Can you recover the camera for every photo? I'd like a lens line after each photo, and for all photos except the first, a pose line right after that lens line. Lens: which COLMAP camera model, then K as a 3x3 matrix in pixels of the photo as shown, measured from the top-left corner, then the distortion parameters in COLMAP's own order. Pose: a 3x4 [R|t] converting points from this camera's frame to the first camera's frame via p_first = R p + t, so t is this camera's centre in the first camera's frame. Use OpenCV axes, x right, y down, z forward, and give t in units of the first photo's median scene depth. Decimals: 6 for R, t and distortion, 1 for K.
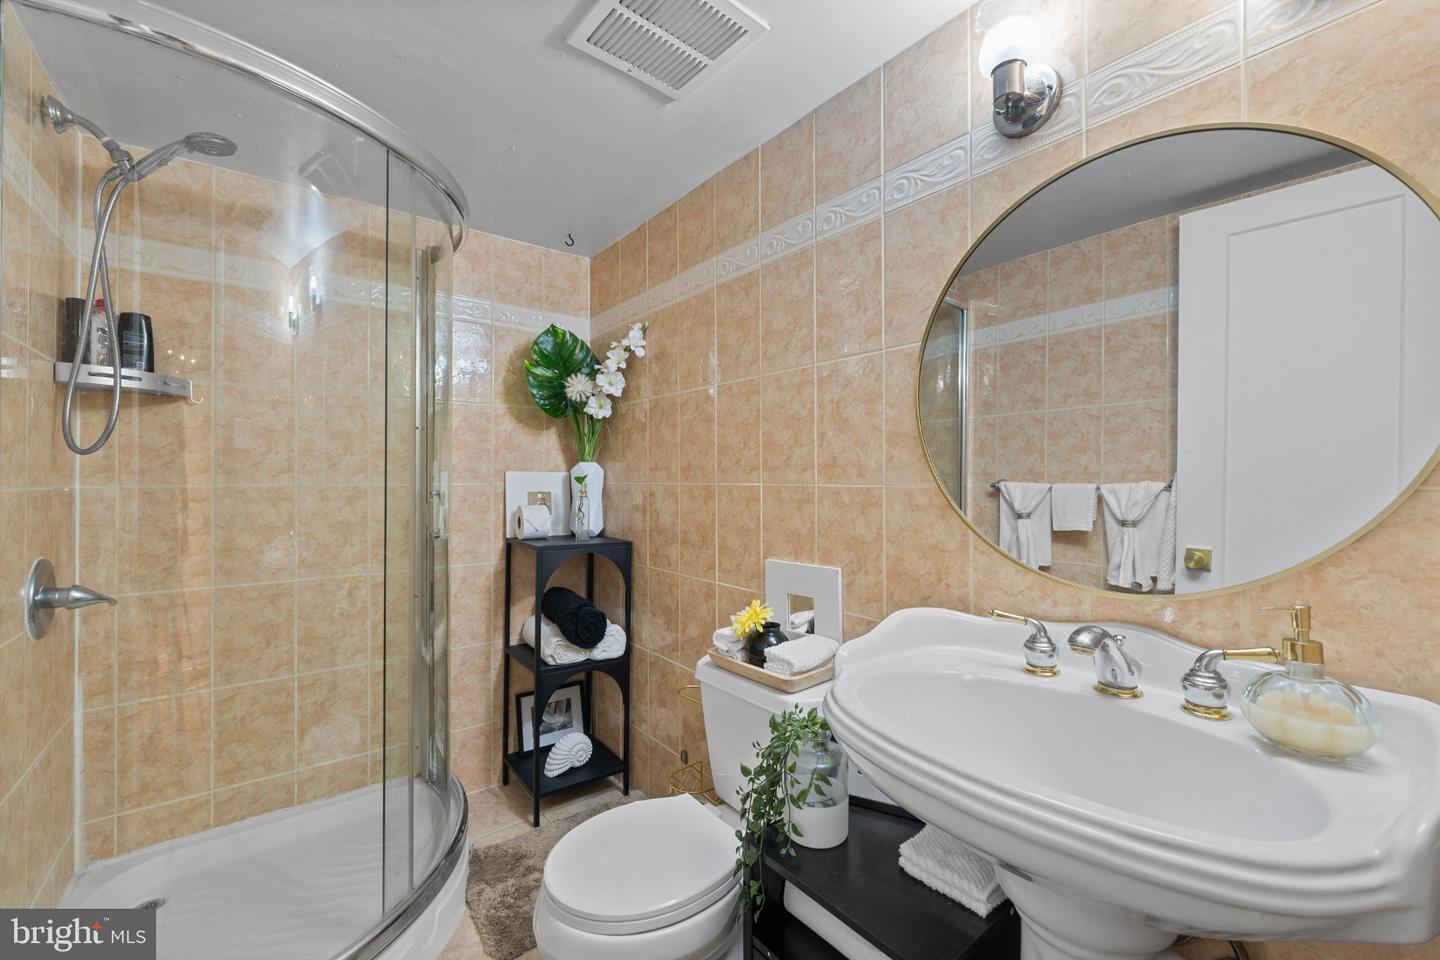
lens RADIAL K [[591.9, 0, 709.8], [0, 591.9, 482.6], [0, 0, 1]] dist [0.000036, -0.000437]
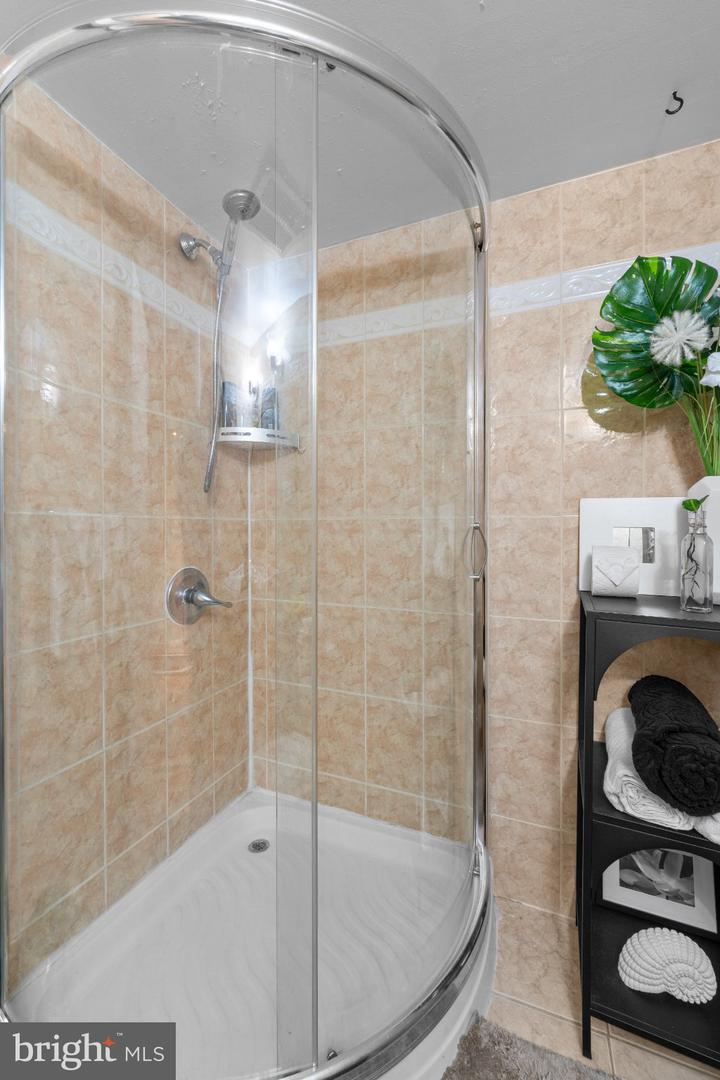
lens RADIAL K [[443.9, 0, 360.6], [0, 443.9, 529.8], [0, 0, 1]] dist [0.000036, -0.000437]
pose [[0.498794, 0.004875, -0.866707, -0.005827], [-0.005024, 0.999984, 0.002733, 0.019585], [0.866706, 0.002991, 0.498811, 0.504494]]
